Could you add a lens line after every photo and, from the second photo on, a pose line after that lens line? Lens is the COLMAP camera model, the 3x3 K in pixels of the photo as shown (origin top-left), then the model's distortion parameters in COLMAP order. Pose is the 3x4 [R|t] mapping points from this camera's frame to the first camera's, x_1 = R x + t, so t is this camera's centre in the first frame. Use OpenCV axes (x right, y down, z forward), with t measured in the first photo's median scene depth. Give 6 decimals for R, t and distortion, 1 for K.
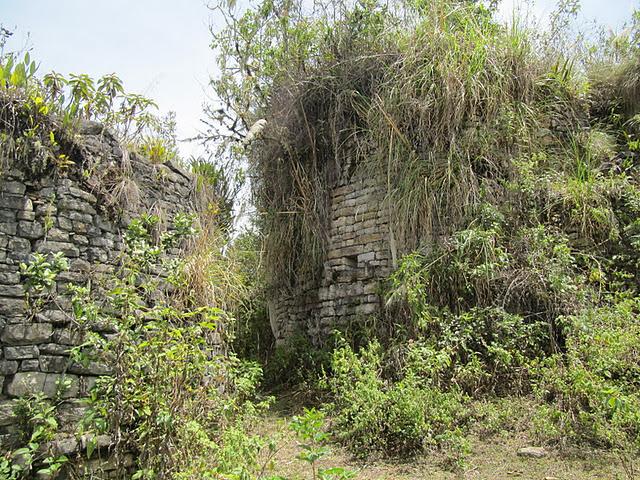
lens RADIAL K [[535.6, 0, 320.0], [0, 535.6, 240.0], [0, 0, 1]] dist [-0.039082, 0.016133]
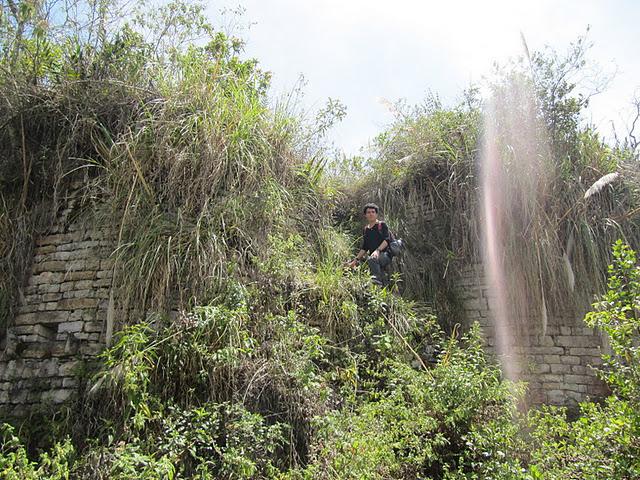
lens RADIAL K [[535.6, 0, 320.0], [0, 535.6, 240.0], [0, 0, 1]] dist [-0.039082, 0.016133]
pose [[0.854626, 0.199263, 0.479488, 0.002033], [-0.110755, 0.972139, -0.206590, 0.031291], [-0.507295, 0.123451, 0.852884, 0.172506]]
